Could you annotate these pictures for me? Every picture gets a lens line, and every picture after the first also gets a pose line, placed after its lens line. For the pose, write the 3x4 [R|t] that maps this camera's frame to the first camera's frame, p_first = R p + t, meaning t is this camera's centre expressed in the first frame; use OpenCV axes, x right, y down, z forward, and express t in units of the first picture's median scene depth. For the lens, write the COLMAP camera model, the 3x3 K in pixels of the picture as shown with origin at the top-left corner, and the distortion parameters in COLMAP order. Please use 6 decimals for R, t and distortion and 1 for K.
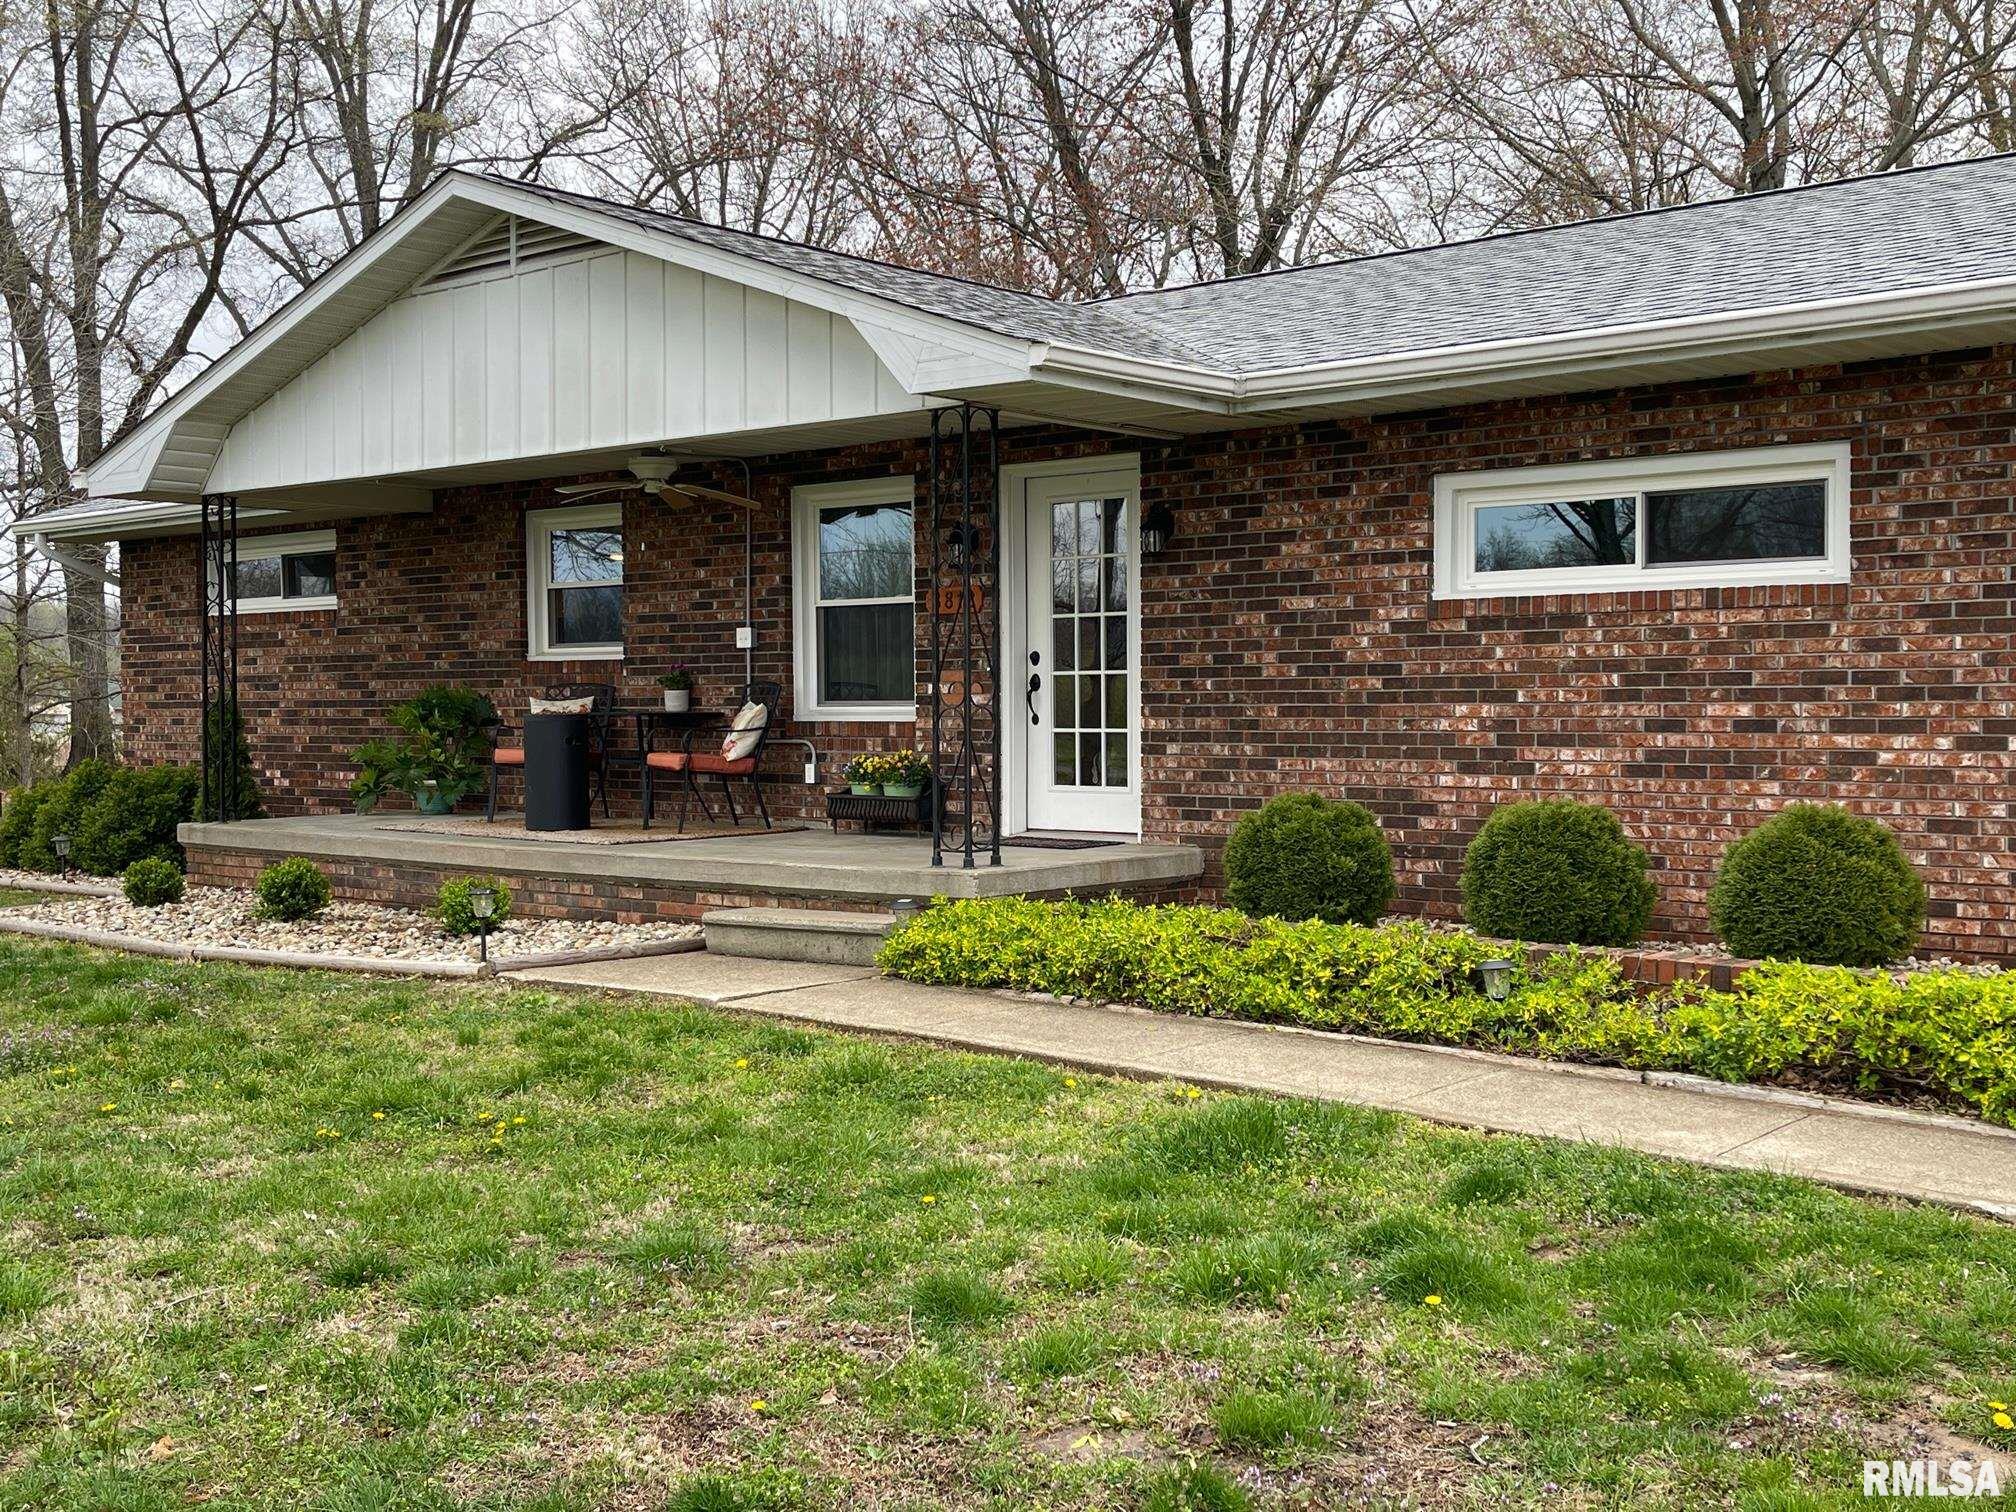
lens RADIAL K [[2140.0, 0, 1016.1], [0, 2140.0, 763.2], [0, 0, 1]] dist [0.101092, -0.214395]
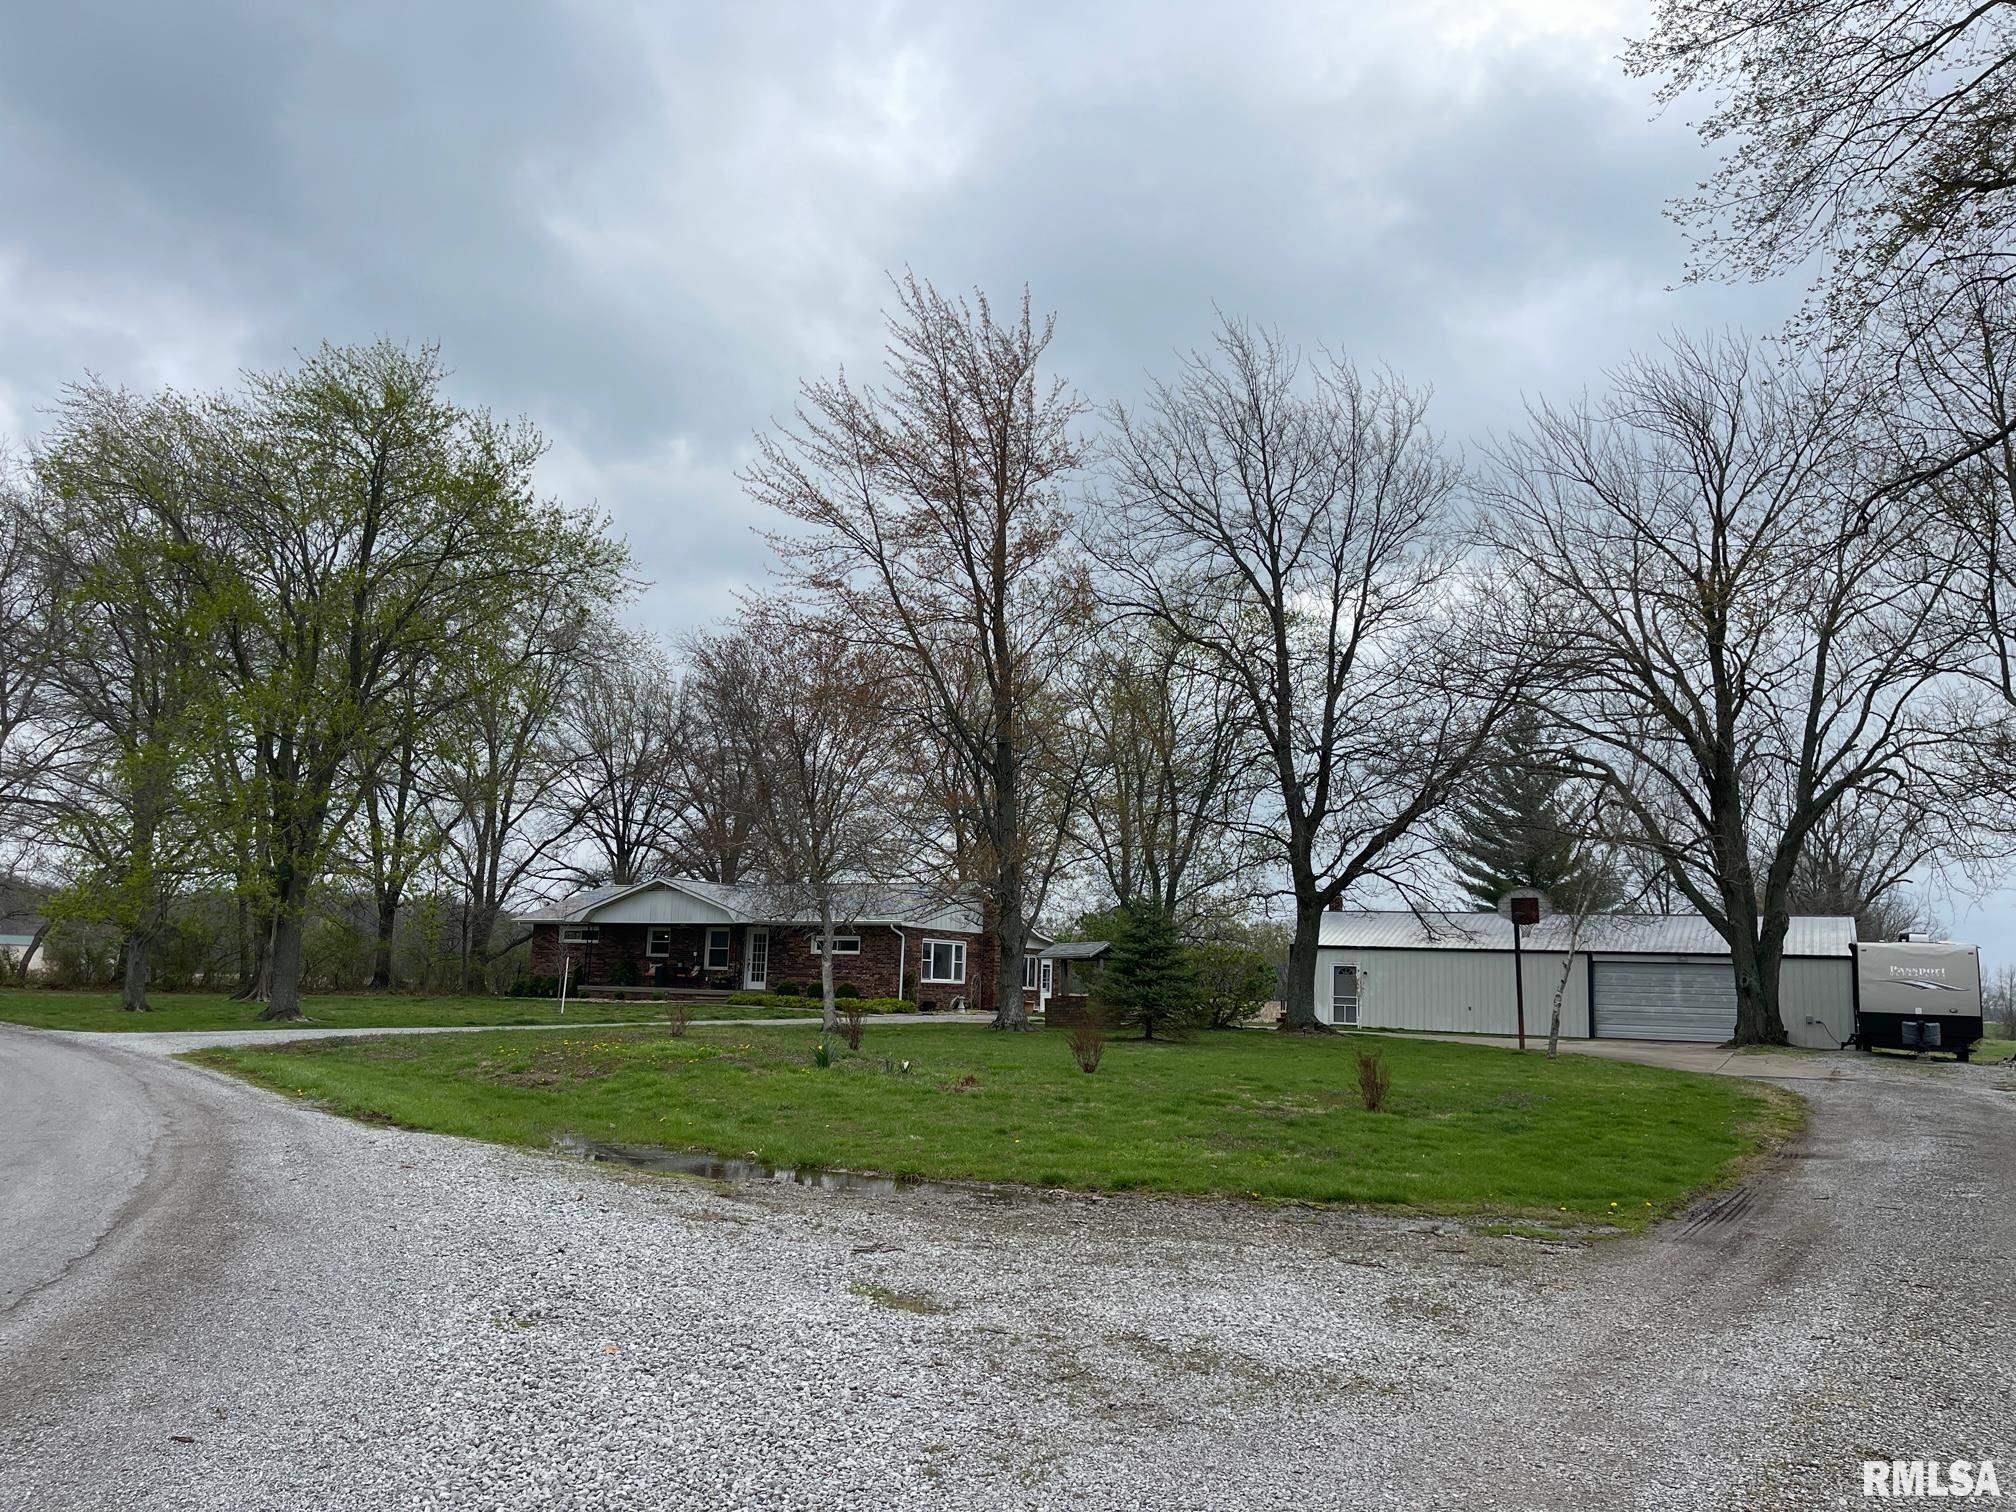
lens RADIAL K [[1526.8, 0, 1008.0], [0, 1526.8, 756.0], [0, 0, 1]] dist [0.001365, -0.000004]
pose [[0.980092, 0.062265, 0.188529, -0.139997], [-0.027645, 0.983100, -0.180972, 0.162669], [-0.196611, 0.172157, 0.965249, -3.817283]]
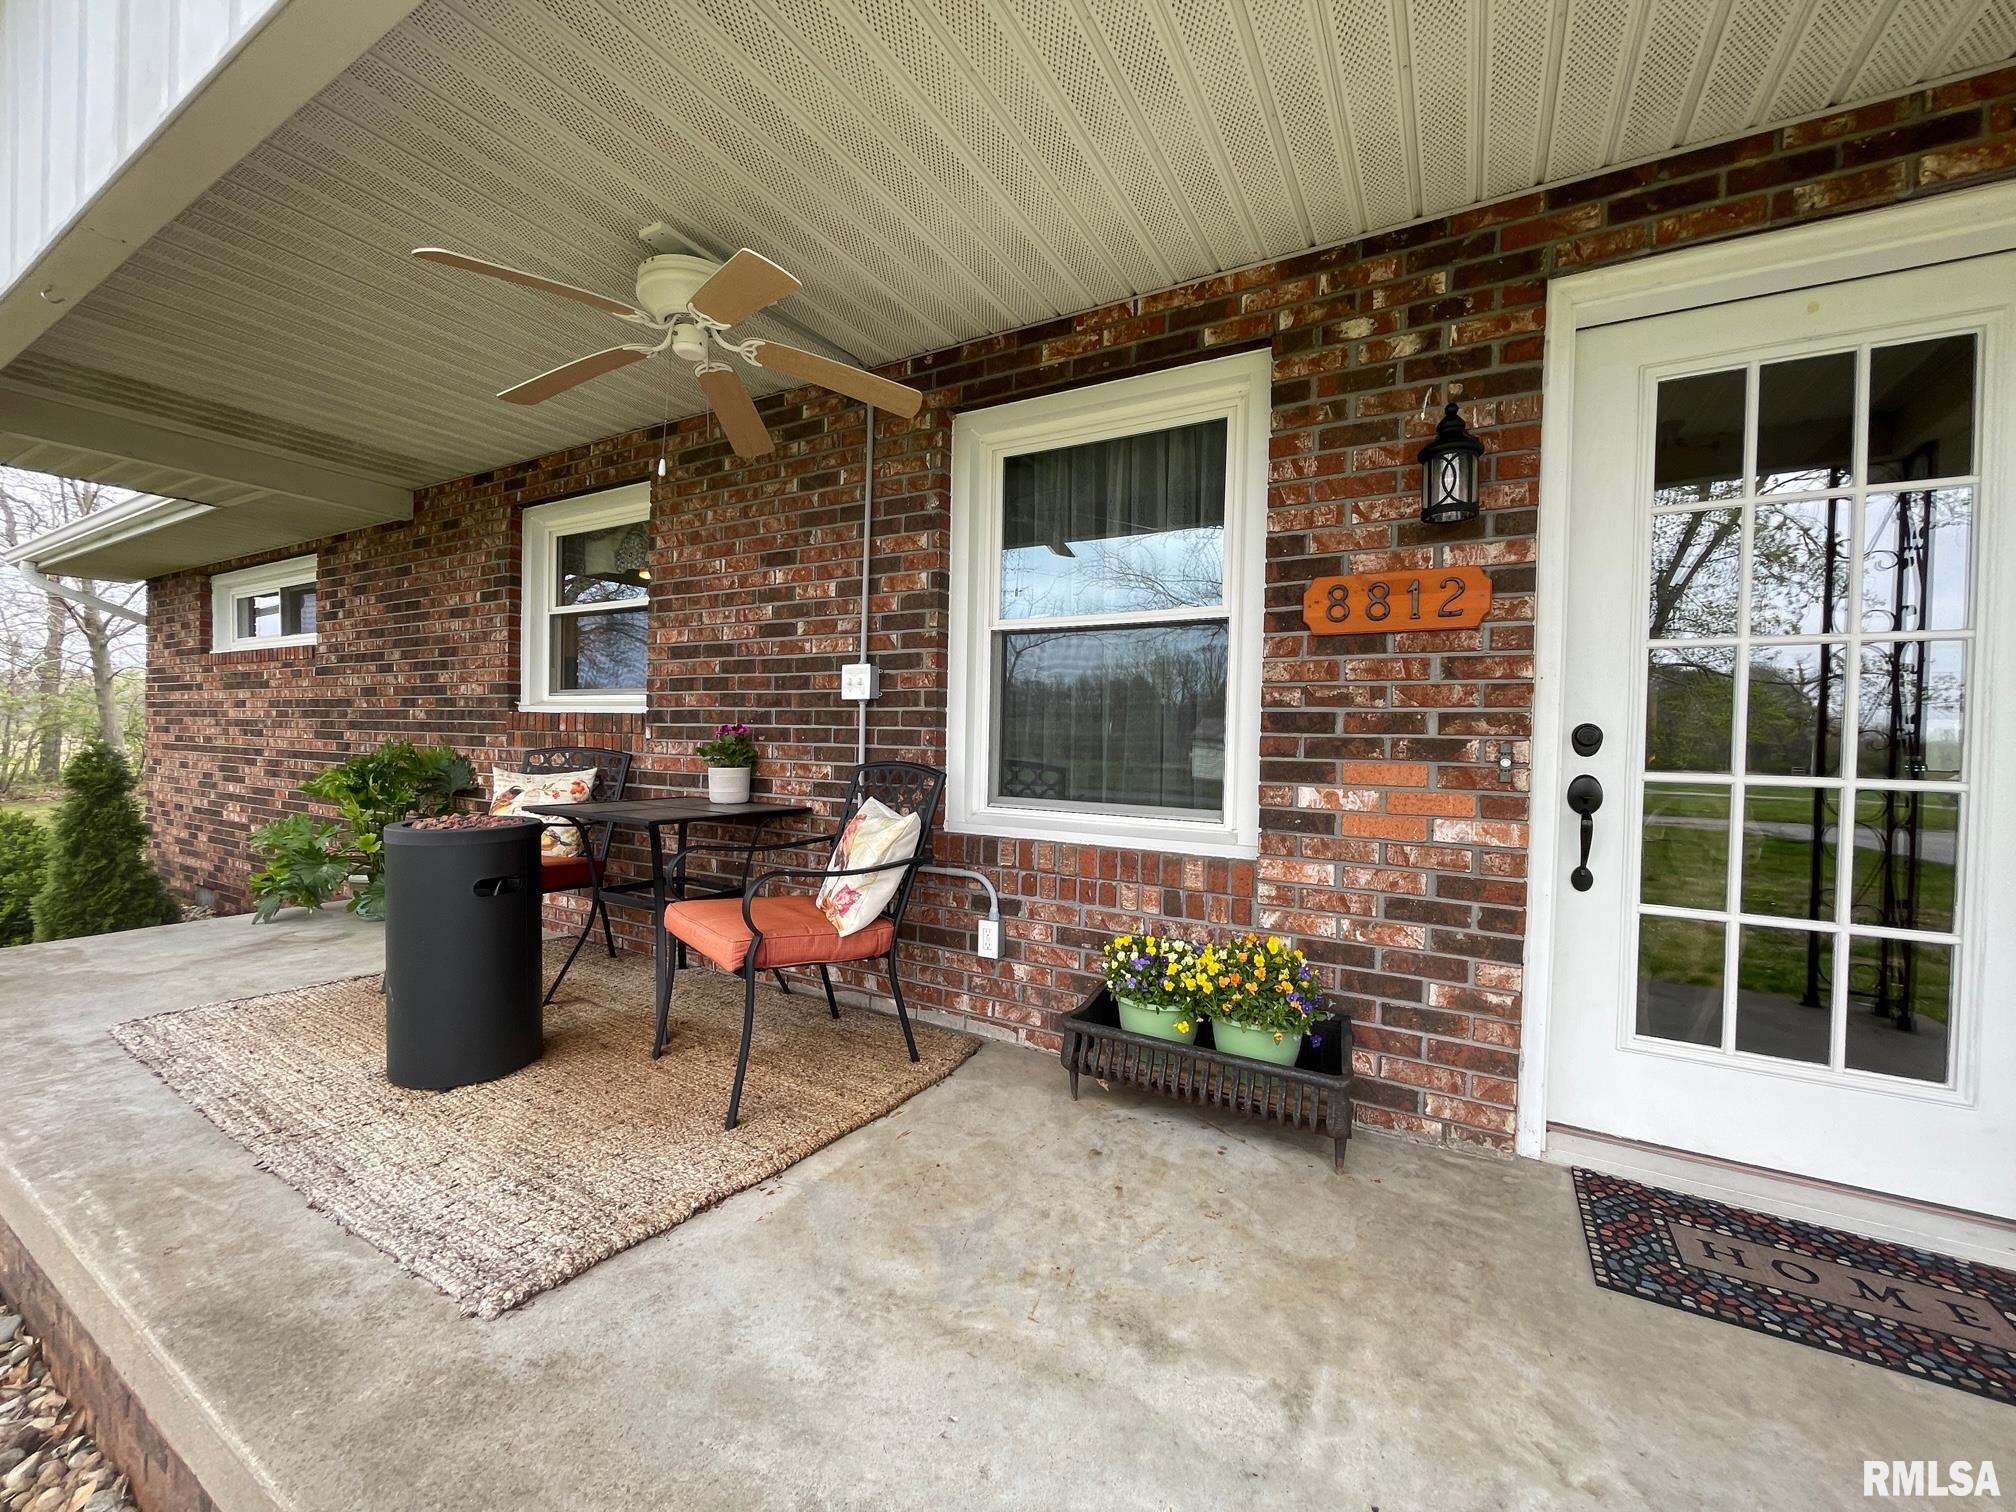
lens RADIAL K [[794.7, 0, 1008.0], [0, 794.7, 756.0], [0, 0, 1]] dist [0.009050, 0.000181]
pose [[0.983392, 0.024741, 0.179803, -0.157117], [-0.023261, 0.999676, -0.010336, -0.047265], [-0.180000, 0.005982, 0.983648, 0.988521]]
